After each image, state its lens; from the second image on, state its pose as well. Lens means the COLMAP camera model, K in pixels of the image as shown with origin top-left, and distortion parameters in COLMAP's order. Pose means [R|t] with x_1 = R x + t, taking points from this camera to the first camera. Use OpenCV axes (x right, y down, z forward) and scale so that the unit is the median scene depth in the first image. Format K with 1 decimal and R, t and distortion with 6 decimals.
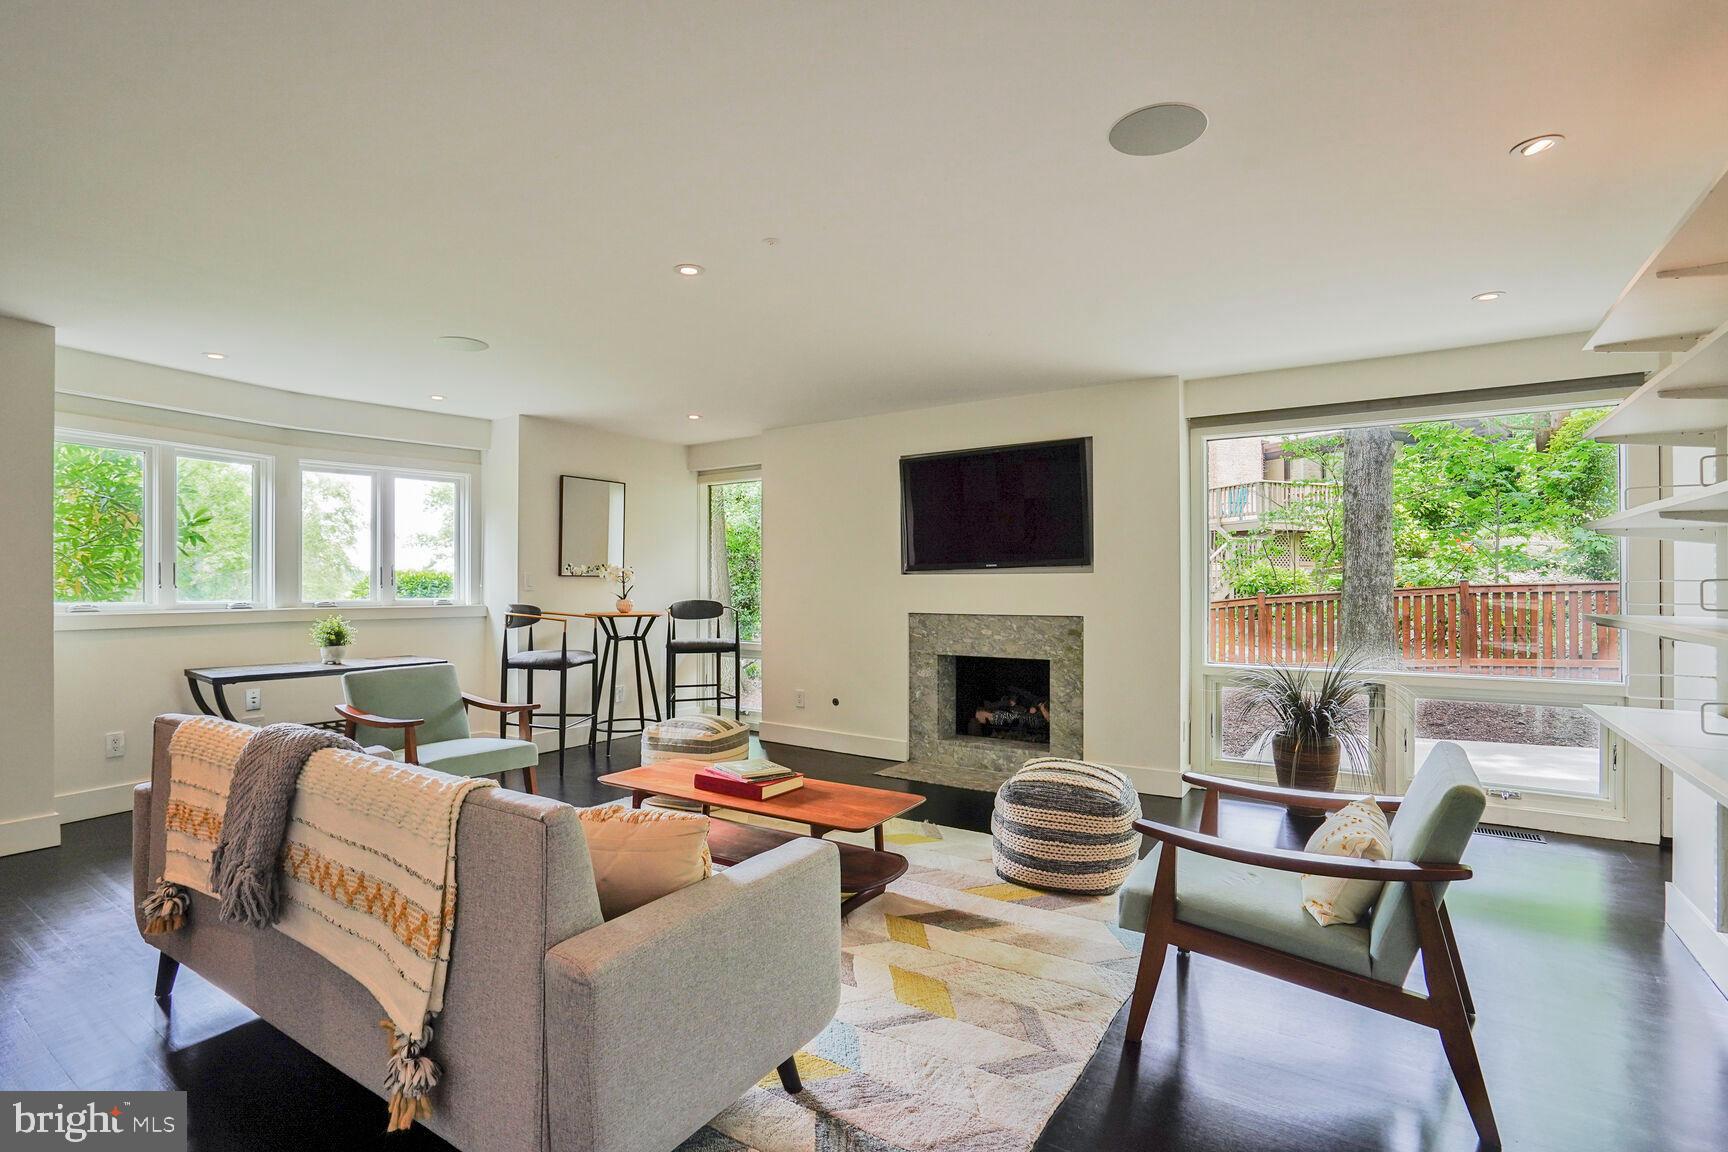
lens RADIAL K [[820.9, 0, 856.1], [0, 820.9, 579.8], [0, 0, 1]] dist [-0.051259, 0.020065]
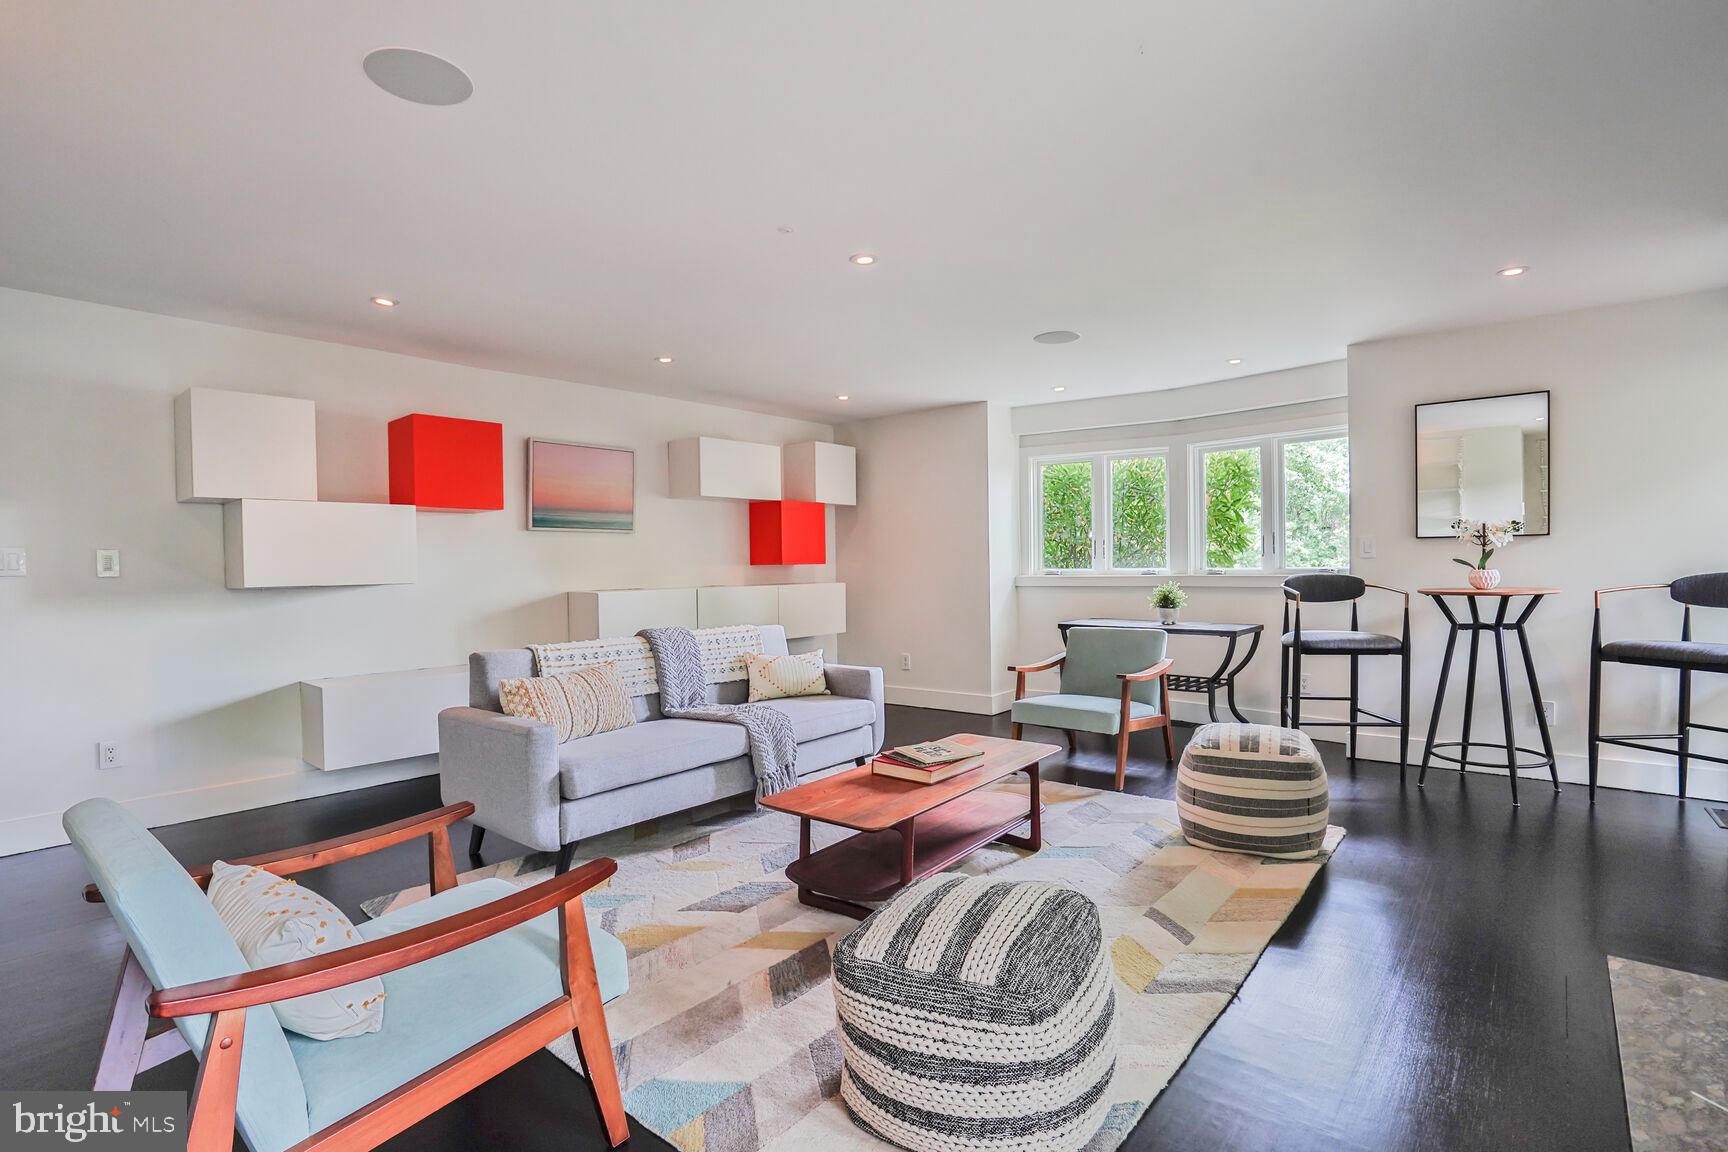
lens RADIAL K [[820.9, 0, 856.1], [0, 820.9, 579.8], [0, 0, 1]] dist [-0.051259, 0.020065]
pose [[-0.129085, 0.024328, -0.991335, 0.526607], [0.020130, 0.999557, 0.021909, 0.007732], [0.991429, -0.017127, -0.129517, 0.677587]]
